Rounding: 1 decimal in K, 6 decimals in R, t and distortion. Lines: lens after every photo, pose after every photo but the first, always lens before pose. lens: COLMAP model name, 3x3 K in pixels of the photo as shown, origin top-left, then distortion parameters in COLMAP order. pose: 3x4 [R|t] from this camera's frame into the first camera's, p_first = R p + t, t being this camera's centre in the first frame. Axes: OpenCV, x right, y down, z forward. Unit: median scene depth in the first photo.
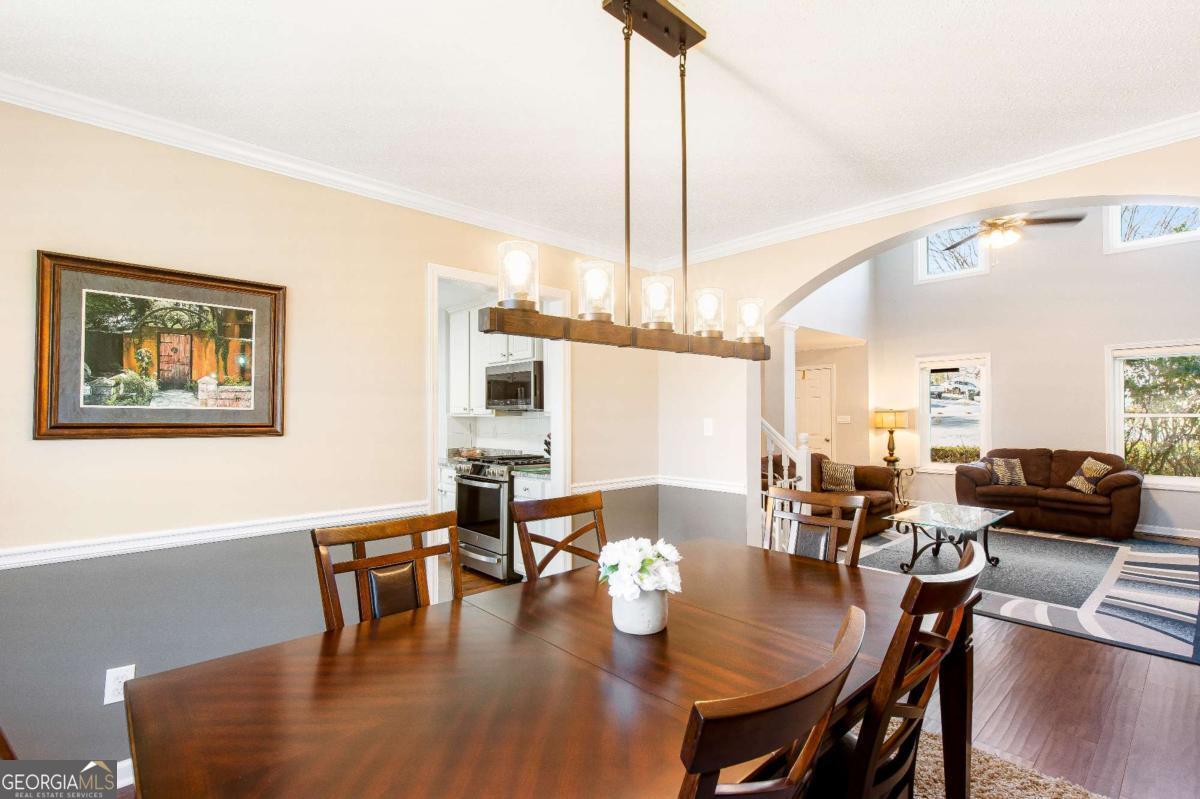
lens RADIAL K [[553.0, 0, 601.0], [0, 553.0, 410.4], [0, 0, 1]] dist [0.005669, 0.001323]
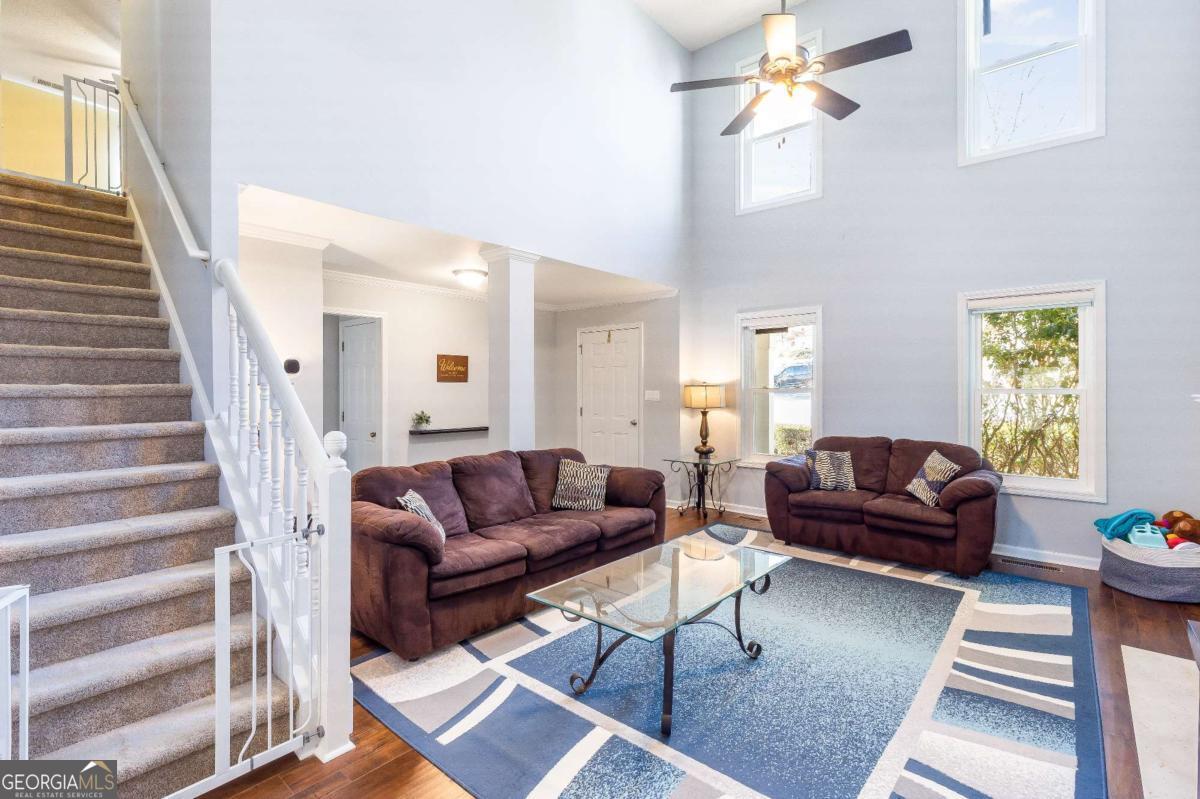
lens RADIAL K [[553.0, 0, 603.4], [0, 553.0, 392.7], [0, 0, 1]] dist [0.005669, 0.001323]
pose [[0.992349, -0.000021, 0.123463, 0.409189], [-0.001921, 0.999876, 0.015613, 0.000798], [-0.123448, -0.015731, 0.992226, 0.389479]]
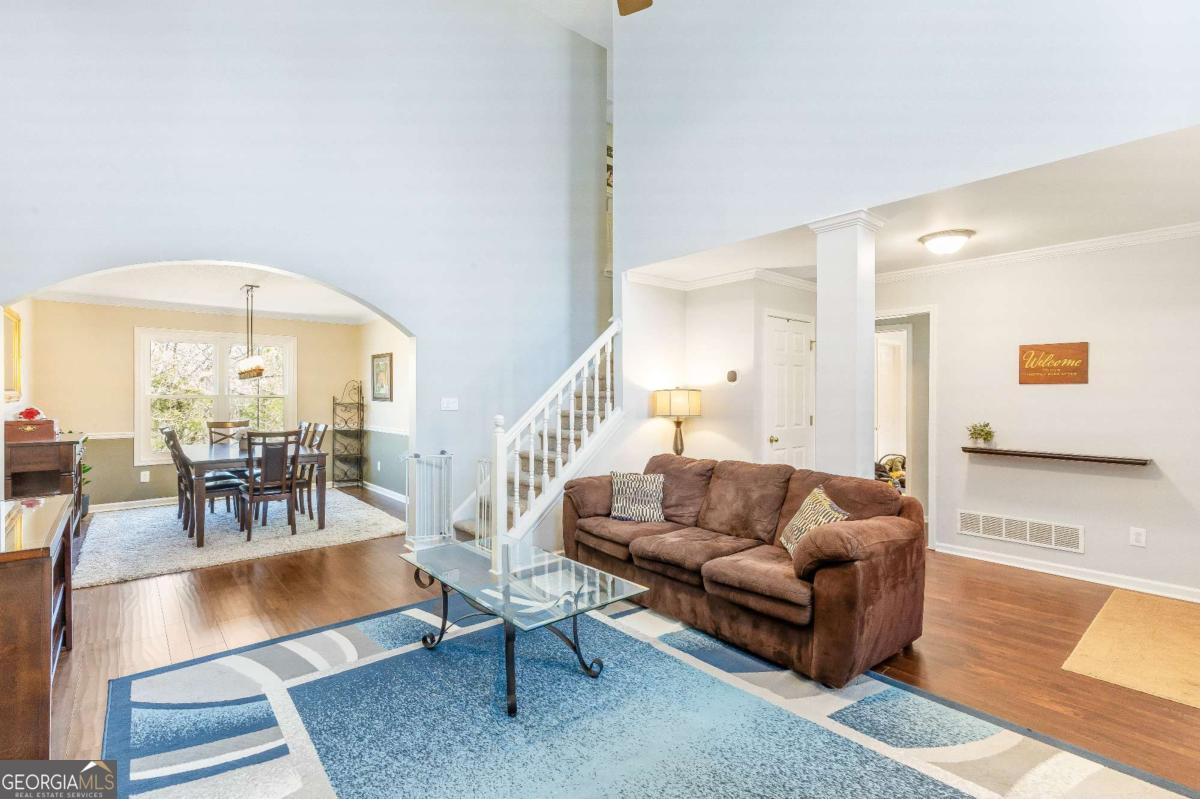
lens RADIAL K [[553.0, 0, 598.7], [0, 553.0, 391.5], [0, 0, 1]] dist [0.005669, 0.001323]
pose [[-0.036777, 0.000698, -0.999323, 0.980876], [0.007271, 0.999973, 0.000431, 0.002917], [0.999297, -0.007251, -0.036781, 0.910444]]
